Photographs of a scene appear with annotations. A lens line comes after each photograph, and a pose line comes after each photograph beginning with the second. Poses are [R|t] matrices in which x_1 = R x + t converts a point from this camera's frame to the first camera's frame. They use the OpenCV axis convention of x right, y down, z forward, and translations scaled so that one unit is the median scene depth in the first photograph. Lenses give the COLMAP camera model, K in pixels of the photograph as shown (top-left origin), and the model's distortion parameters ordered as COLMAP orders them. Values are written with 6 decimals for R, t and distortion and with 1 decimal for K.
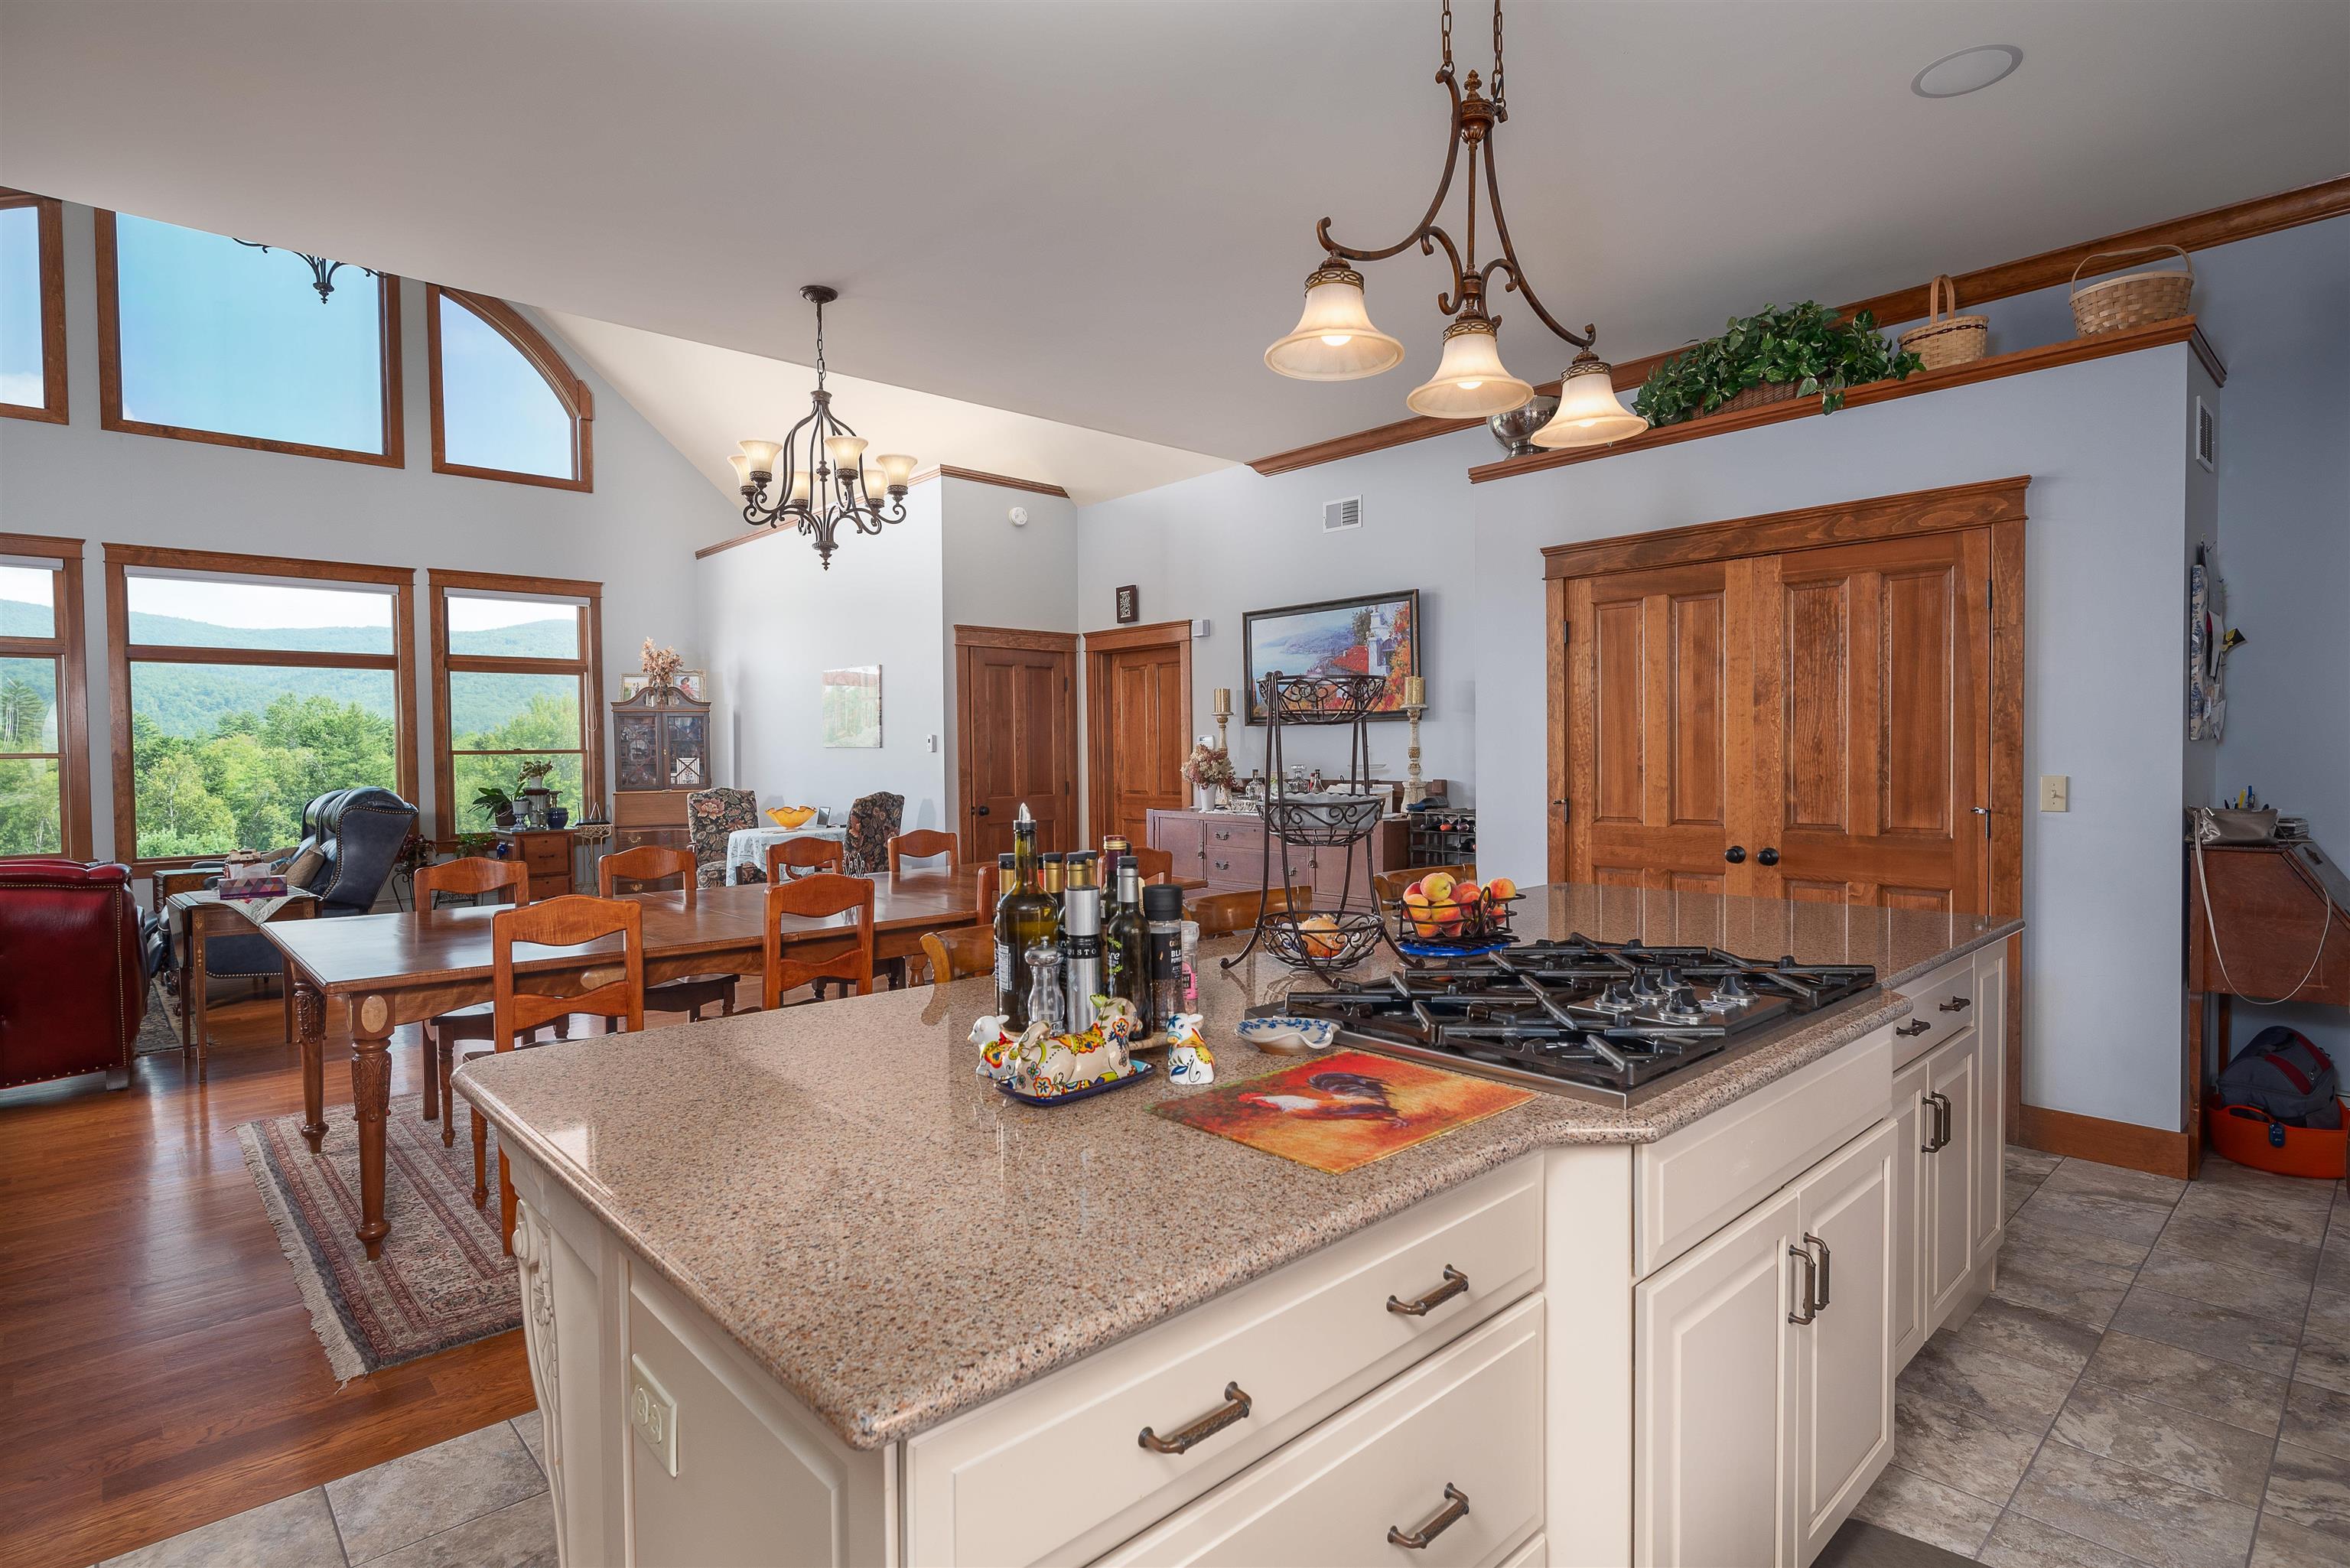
lens RADIAL K [[1194.4, 0, 1174.5], [0, 1194.4, 778.8], [0, 0, 1]] dist [0.003650, -0.000031]
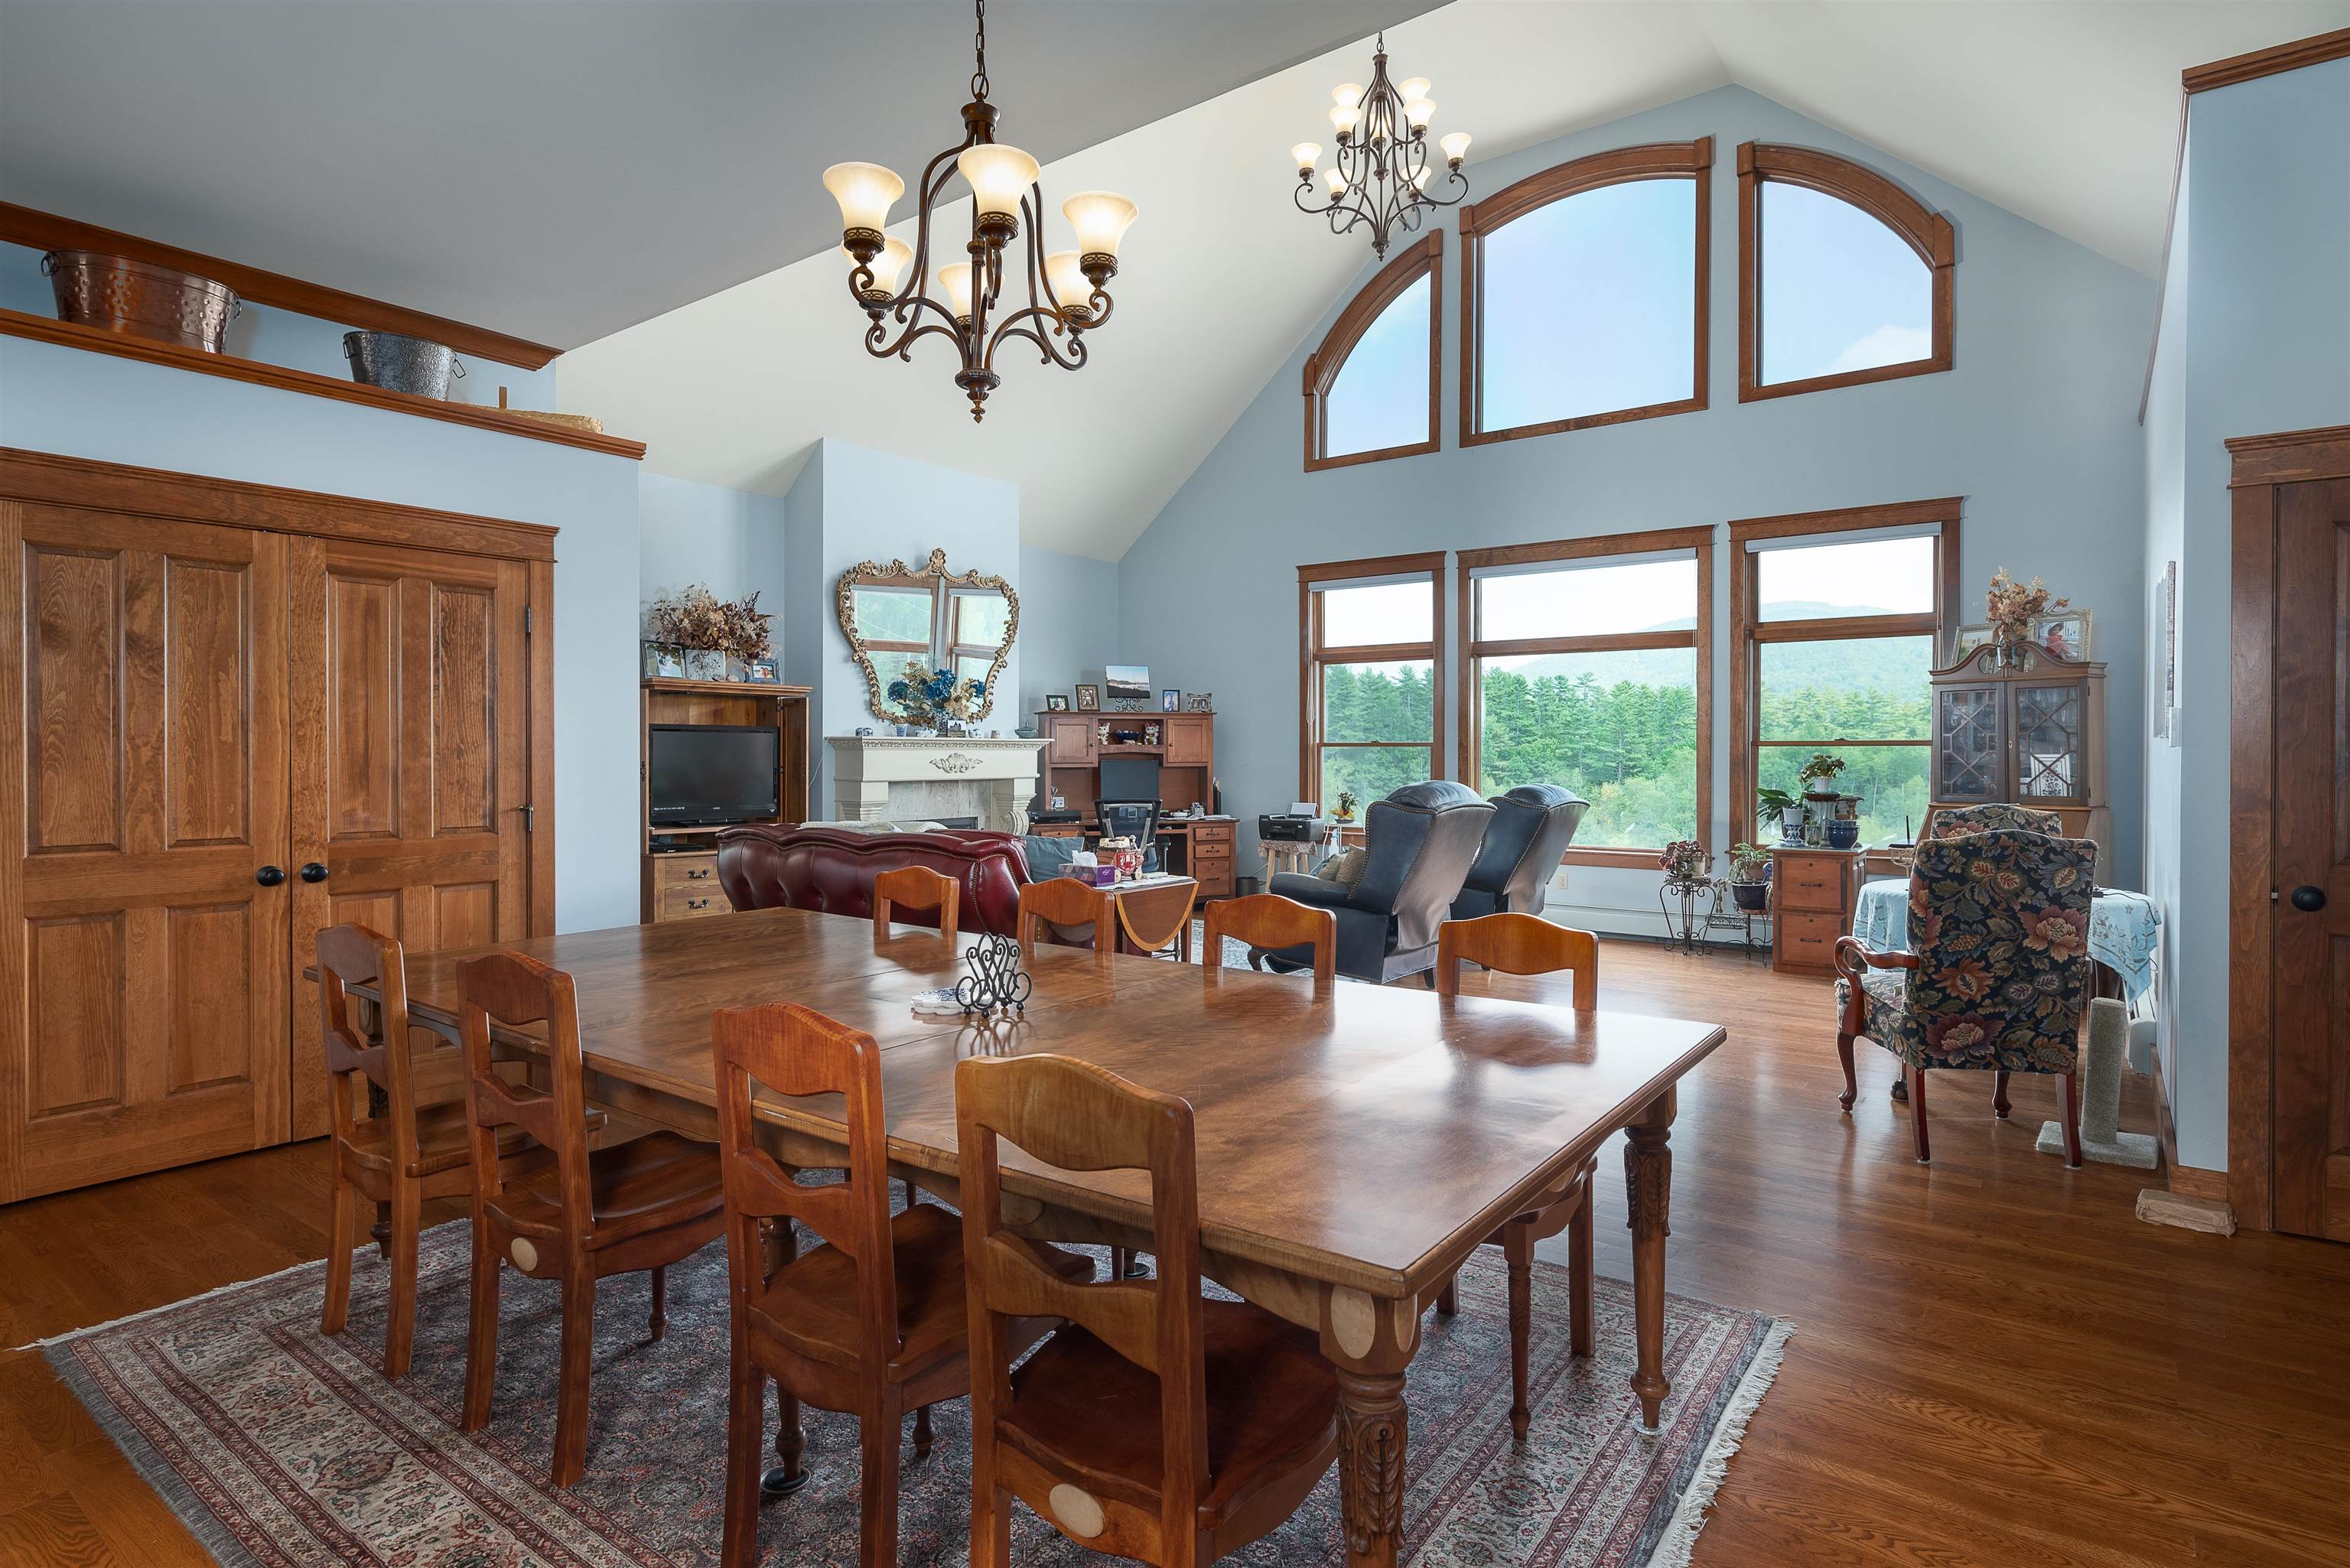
lens RADIAL K [[1194.4, 0, 1164.2], [0, 1194.4, 765.0], [0, 0, 1]] dist [0.003650, -0.000031]
pose [[0.172486, 0.024346, -0.984711, 0.131429], [-0.027270, 0.999429, 0.019933, -0.012608], [0.984634, 0.023415, 0.173052, 0.476467]]
